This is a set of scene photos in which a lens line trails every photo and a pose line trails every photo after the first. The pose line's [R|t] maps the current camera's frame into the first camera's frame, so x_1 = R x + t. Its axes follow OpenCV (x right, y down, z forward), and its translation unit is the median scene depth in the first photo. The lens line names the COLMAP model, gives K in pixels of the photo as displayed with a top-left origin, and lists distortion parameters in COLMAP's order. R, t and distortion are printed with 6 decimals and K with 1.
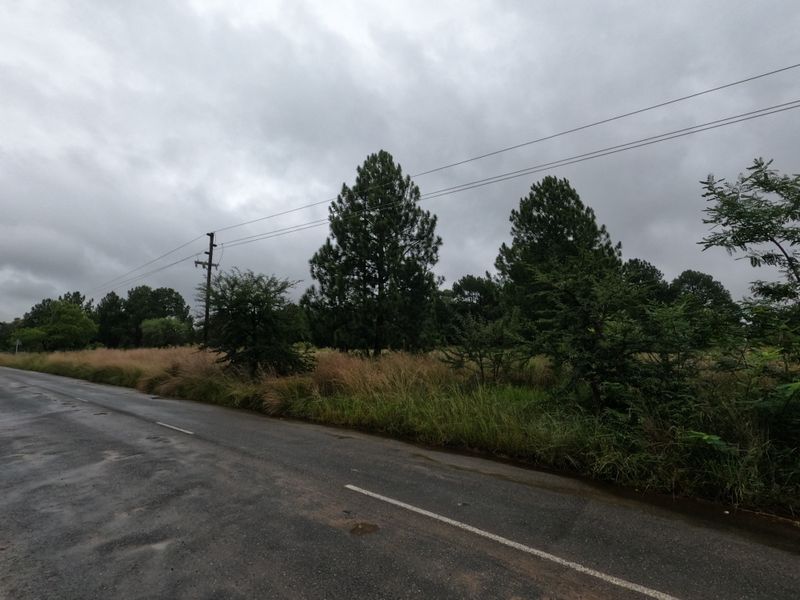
lens RADIAL K [[374.3, 0, 400.0], [0, 374.3, 300.0], [0, 0, 1]] dist [-0.012289, 0.004986]
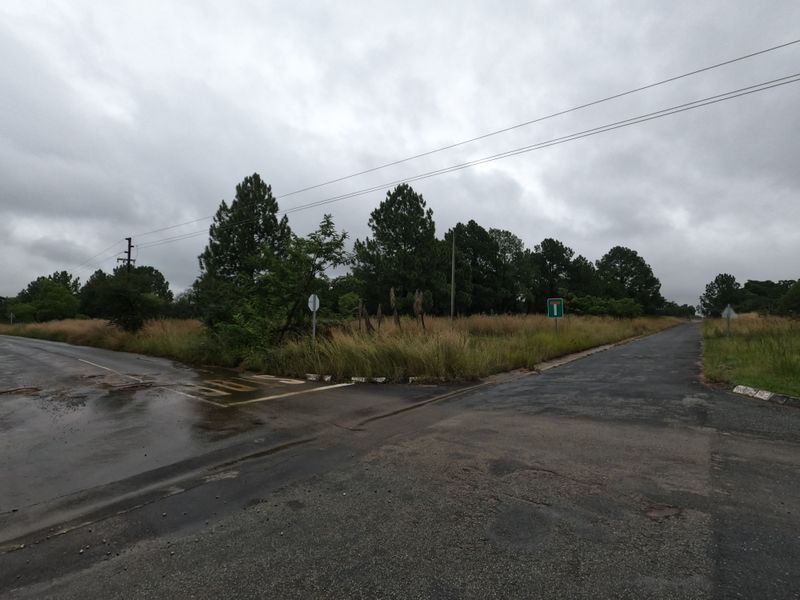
lens RADIAL K [[374.3, 0, 400.0], [0, 374.3, 300.0], [0, 0, 1]] dist [-0.012289, 0.004986]
pose [[0.999939, -0.006808, -0.008669, 0.239496], [0.007457, 0.996995, 0.077104, -0.019678], [0.008118, -0.077164, 0.996985, -0.190041]]
